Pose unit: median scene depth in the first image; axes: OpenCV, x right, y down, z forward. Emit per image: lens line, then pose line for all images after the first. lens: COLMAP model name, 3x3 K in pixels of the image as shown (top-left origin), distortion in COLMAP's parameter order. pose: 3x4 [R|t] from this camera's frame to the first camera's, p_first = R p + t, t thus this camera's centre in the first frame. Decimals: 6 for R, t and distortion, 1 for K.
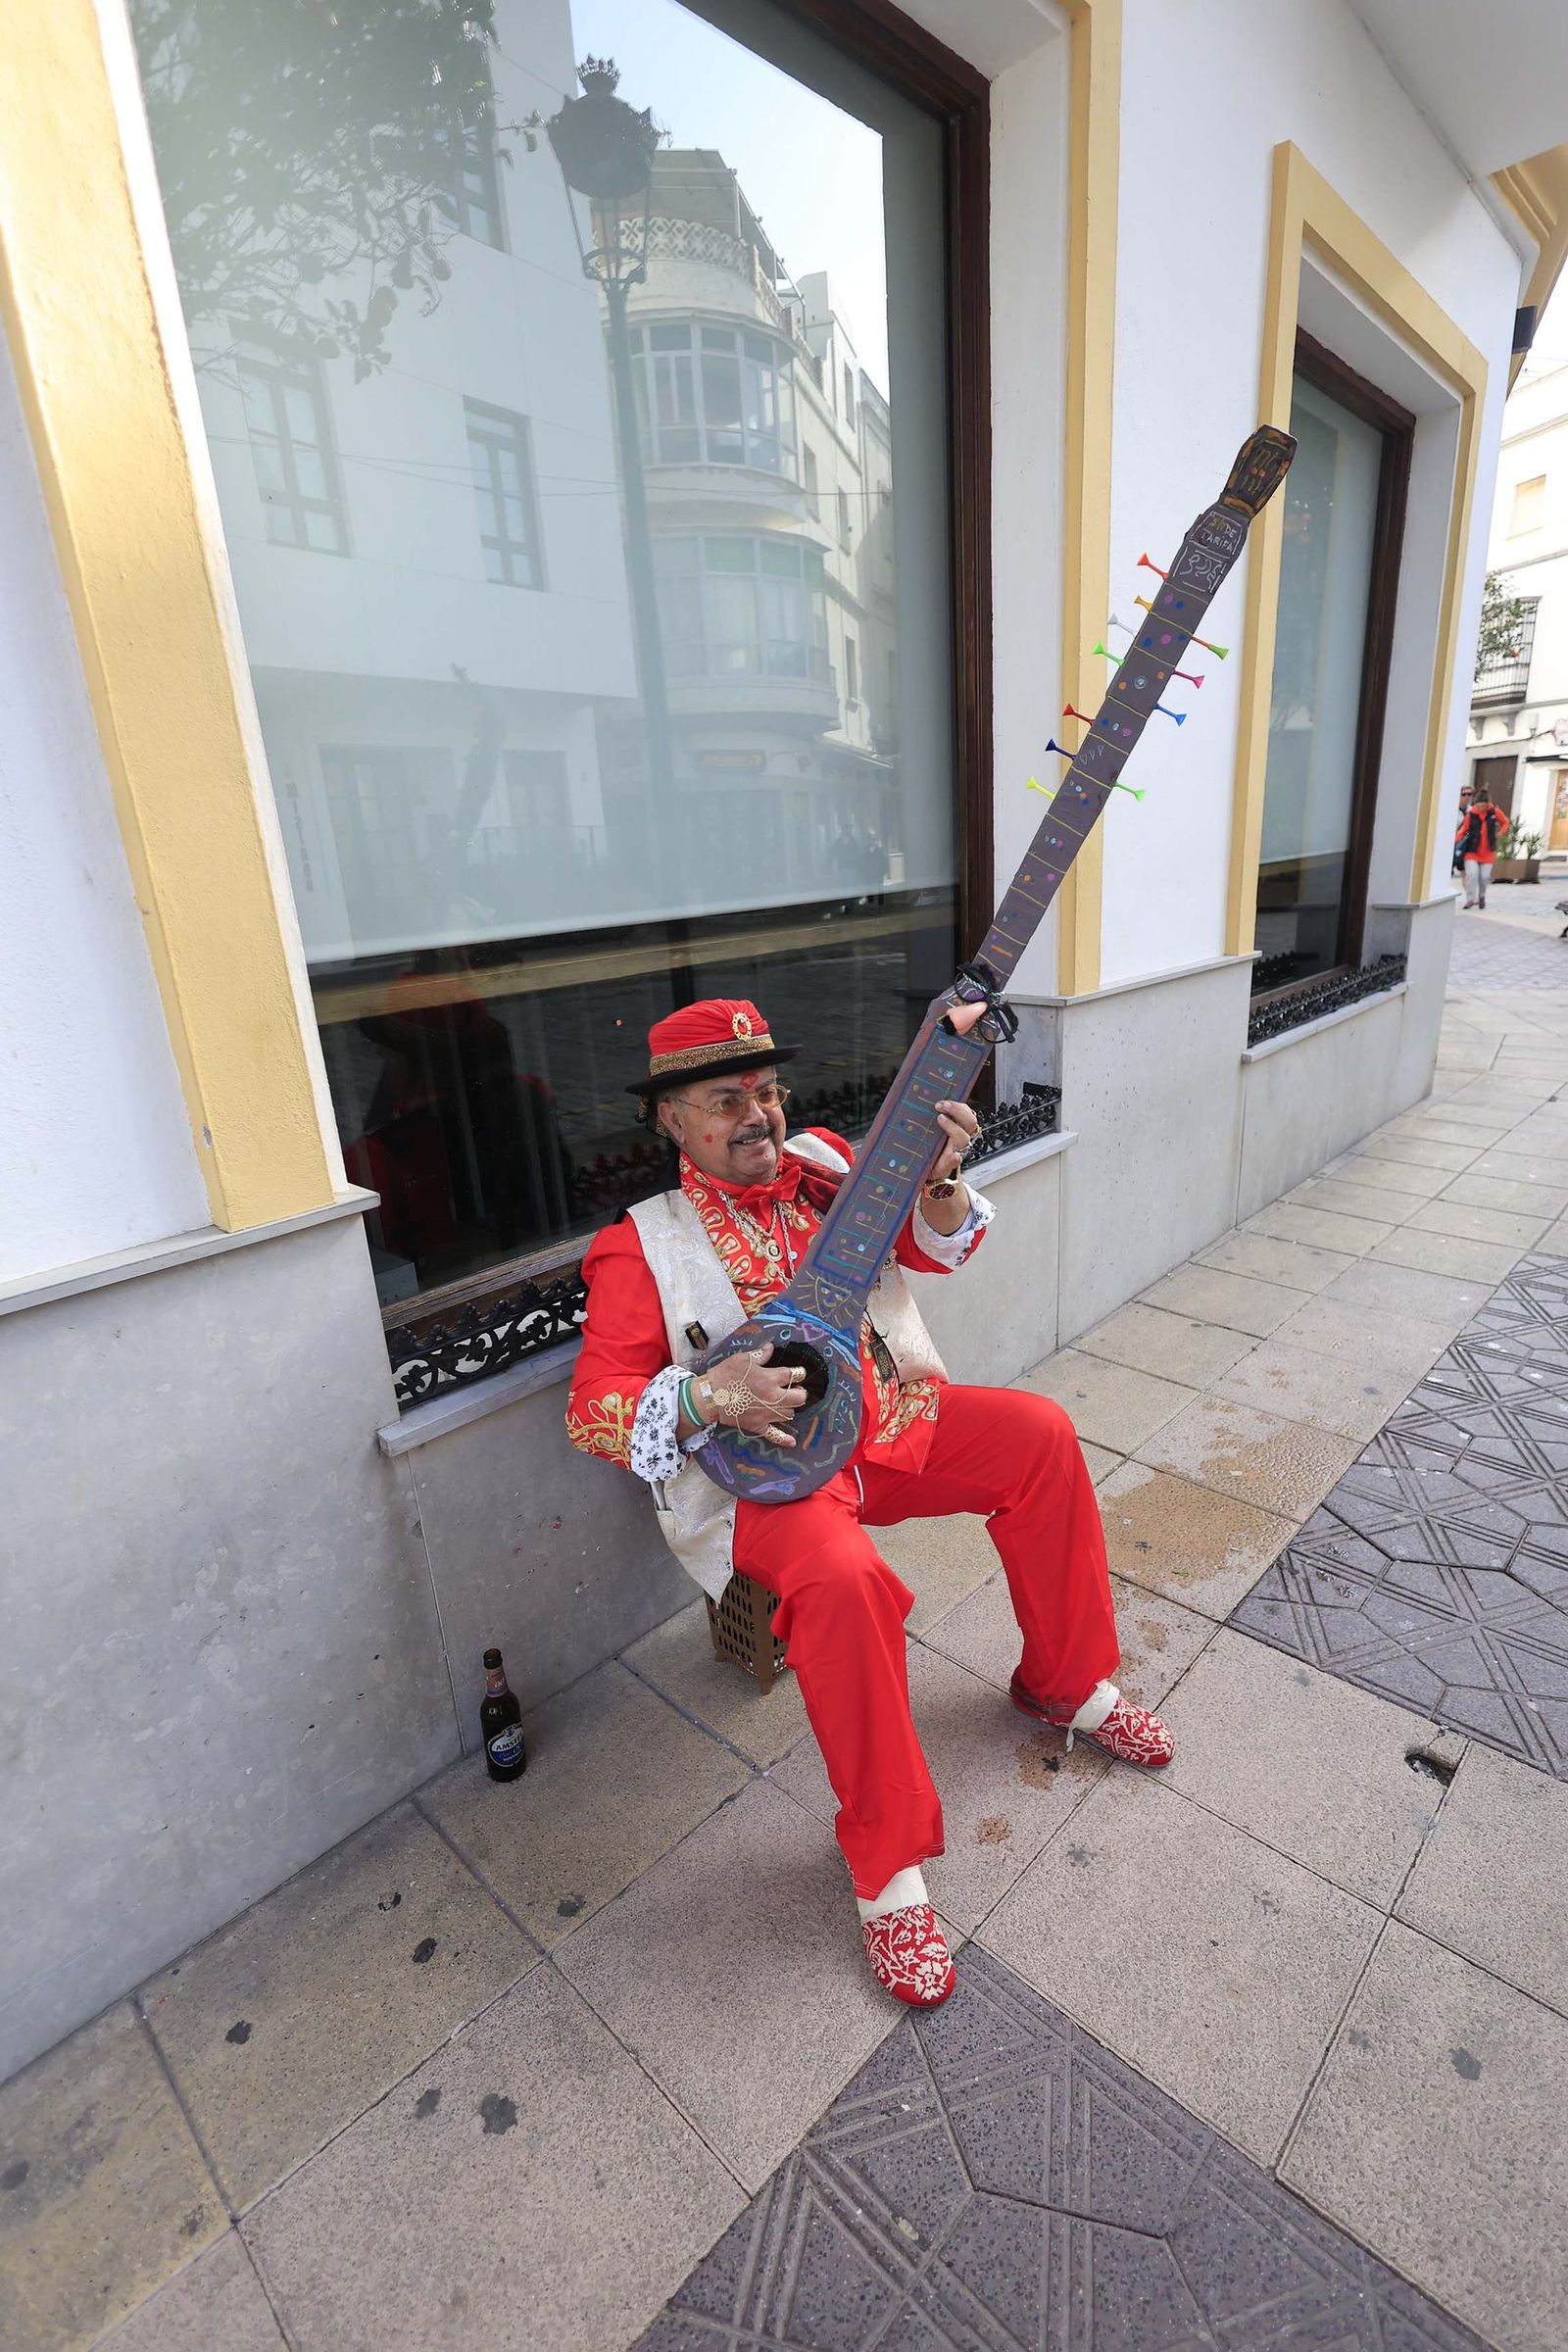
lens RADIAL K [[1084.3, 0, 779.6], [0, 1084.3, 1179.8], [0, 0, 1]] dist [-0.011024, 0.003039]
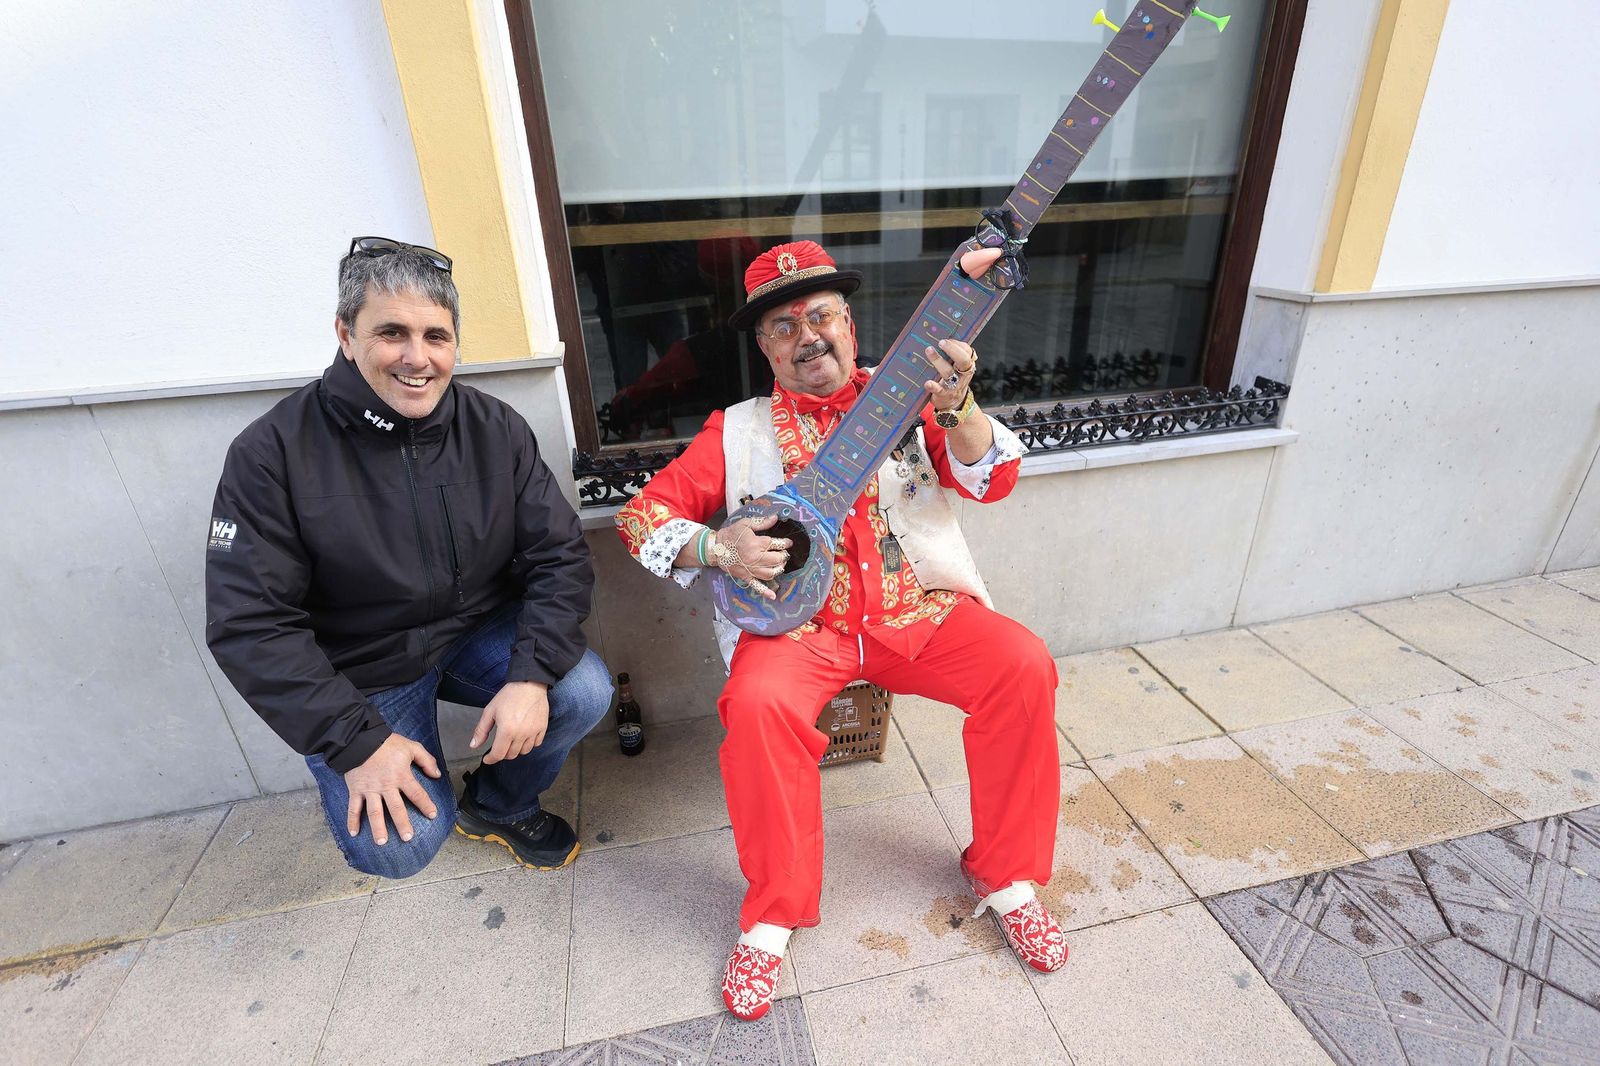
lens RADIAL K [[737.6, 0, 798.0], [0, 737.6, 530.1], [0, 0, 1]] dist [-0.011024, 0.003039]
pose [[0.828922, 0.238906, -0.505778, 0.434395], [-0.170996, 0.969145, 0.177533, 0.007583], [0.532586, -0.060675, 0.844198, 0.260751]]
